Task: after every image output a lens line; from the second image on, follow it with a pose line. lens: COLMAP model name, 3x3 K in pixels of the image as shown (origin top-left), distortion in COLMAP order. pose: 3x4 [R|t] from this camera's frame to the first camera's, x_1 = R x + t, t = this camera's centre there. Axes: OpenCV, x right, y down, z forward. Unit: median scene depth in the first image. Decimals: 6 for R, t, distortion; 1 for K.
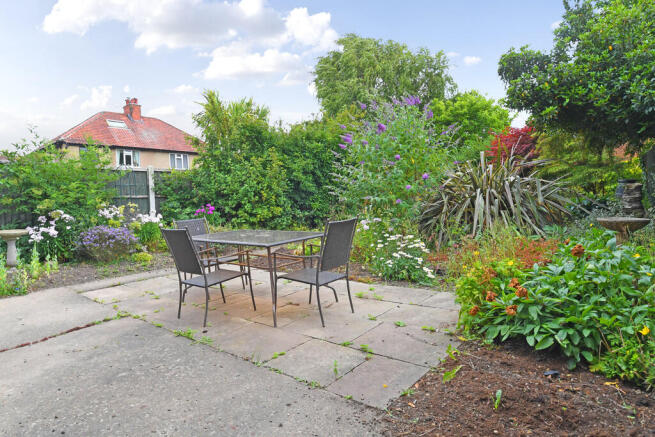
lens RADIAL K [[404.5, 0, 327.5], [0, 404.5, 215.7], [0, 0, 1]] dist [0.005802, -0.000051]
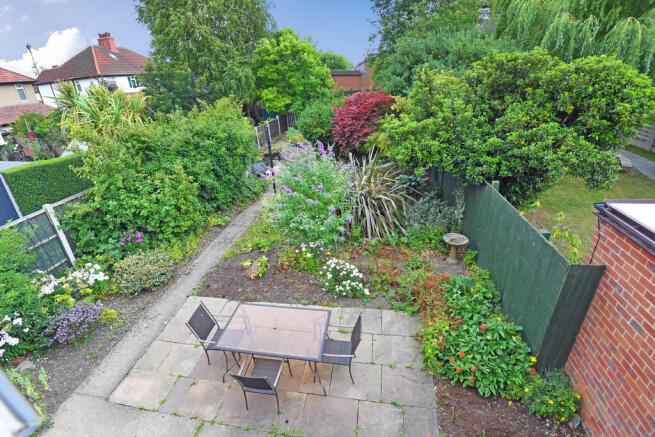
lens RADIAL K [[306.5, 0, 326.4], [0, 306.5, 219.7], [0, 0, 1]] dist [-0.038824, -0.000461]
pose [[0.854640, -0.240630, 0.460094, -0.198358], [0.036166, 0.911562, 0.409569, -0.328811], [-0.517959, -0.333394, 0.787760, 0.116341]]
